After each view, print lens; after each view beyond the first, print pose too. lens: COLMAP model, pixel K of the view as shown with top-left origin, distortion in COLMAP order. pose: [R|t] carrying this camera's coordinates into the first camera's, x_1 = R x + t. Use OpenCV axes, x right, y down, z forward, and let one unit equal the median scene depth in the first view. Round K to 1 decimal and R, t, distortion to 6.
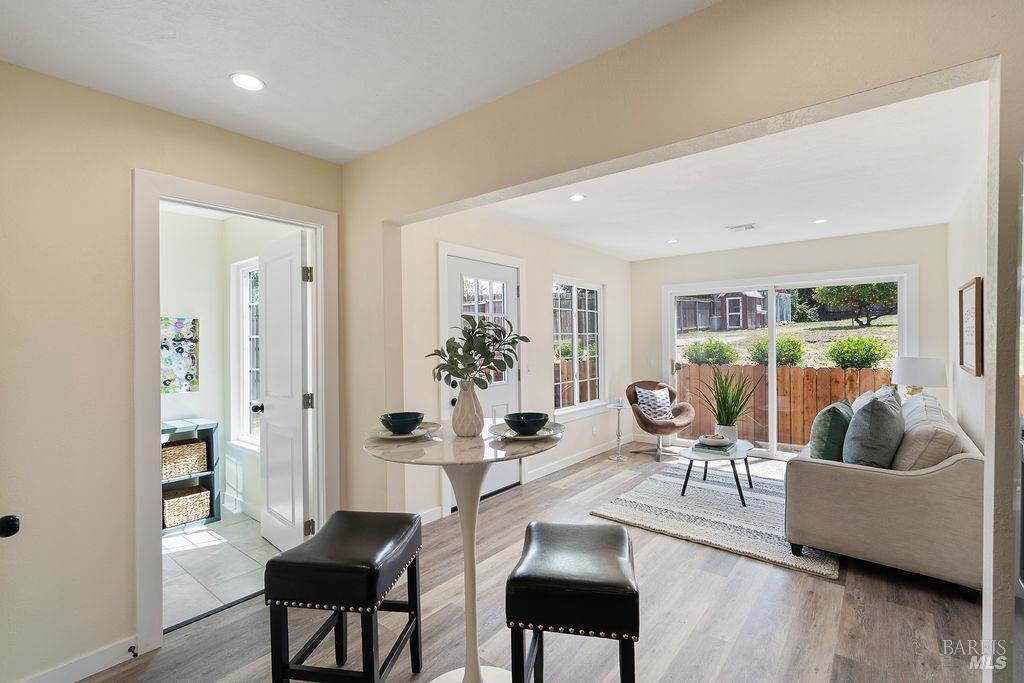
lens RADIAL K [[462.3, 0, 512.2], [0, 462.3, 345.4], [0, 0, 1]] dist [-0.001230, 0.000540]
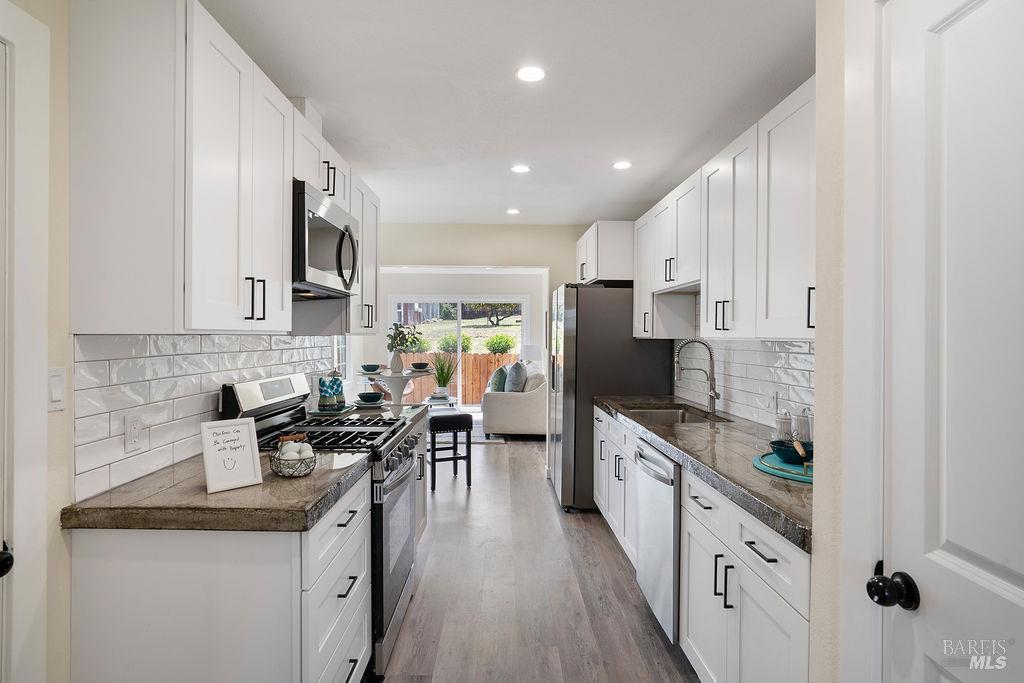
lens RADIAL K [[543.0, 0, 506.2], [0, 543.0, 324.7], [0, 0, 1]] dist [-0.049886, 0.025986]
pose [[0.773747, 0.022173, 0.633106, -0.477490], [-0.002823, 0.999498, -0.031556, 0.010261], [-0.633488, 0.022629, 0.773421, -0.517359]]
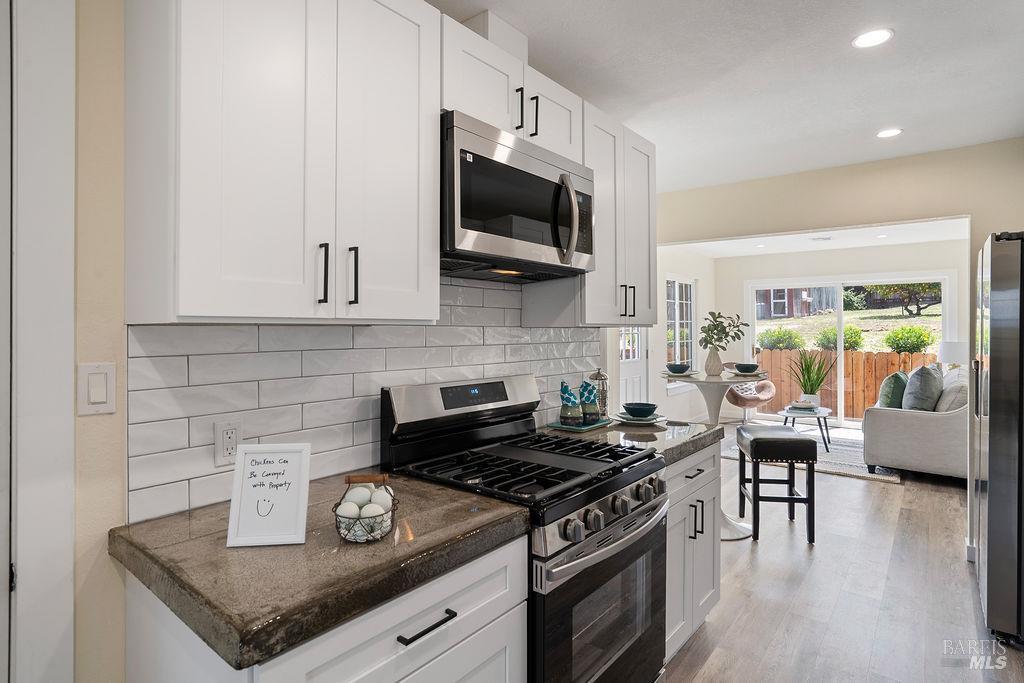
lens RADIAL K [[543.0, 0, 506.2], [0, 543.0, 324.7], [0, 0, 1]] dist [-0.049886, 0.025986]
pose [[0.999970, 0.007417, -0.002430, -0.304600], [-0.007457, 0.999829, -0.016945, 0.009975], [0.002304, 0.016963, 0.999853, -0.392988]]
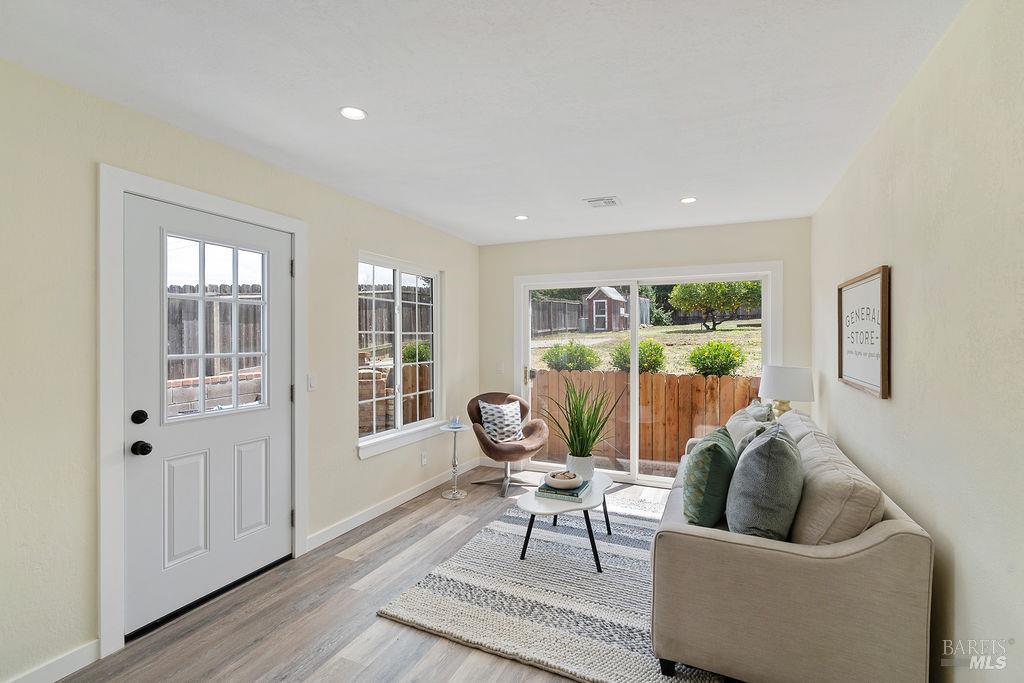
lens RADIAL K [[463.5, 0, 511.9], [0, 463.5, 339.1], [0, 0, 1]] dist [-0.001932, 0.000064]
pose [[0.967252, 0.013195, 0.253477, 0.126930], [-0.010180, 0.999861, -0.013205, -0.007404], [-0.253616, 0.010192, 0.967251, 0.230462]]
